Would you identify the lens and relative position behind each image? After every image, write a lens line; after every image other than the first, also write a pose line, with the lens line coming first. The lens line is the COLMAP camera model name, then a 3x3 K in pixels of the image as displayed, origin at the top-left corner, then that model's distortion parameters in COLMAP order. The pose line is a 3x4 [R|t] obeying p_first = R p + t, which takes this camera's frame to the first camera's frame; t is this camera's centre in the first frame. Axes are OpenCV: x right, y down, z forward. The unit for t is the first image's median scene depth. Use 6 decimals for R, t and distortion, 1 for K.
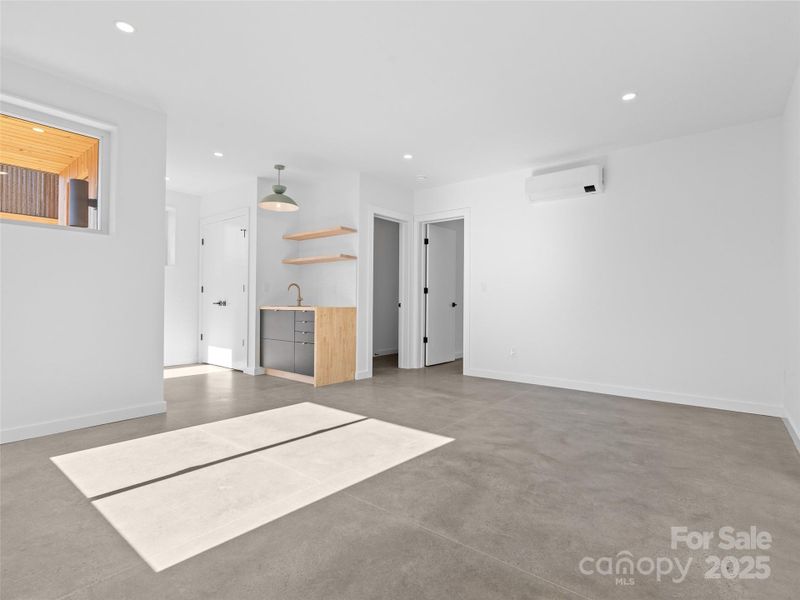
lens RADIAL K [[403.4, 0, 400.9], [0, 403.4, 299.5], [0, 0, 1]] dist [-0.015710, 0.006969]
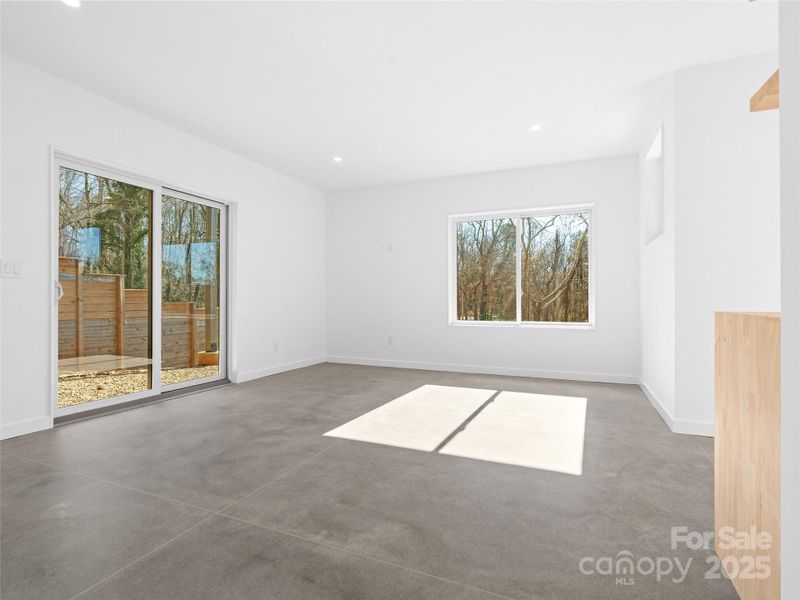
lens RADIAL K [[403.4, 0, 396.3], [0, 403.4, 302.4], [0, 0, 1]] dist [-0.015710, 0.006969]
pose [[-0.966866, -0.005157, -0.255234, 0.224378], [-0.005614, 0.999984, 0.001063, 0.022851], [0.255224, 0.002461, -0.966879, 2.142744]]
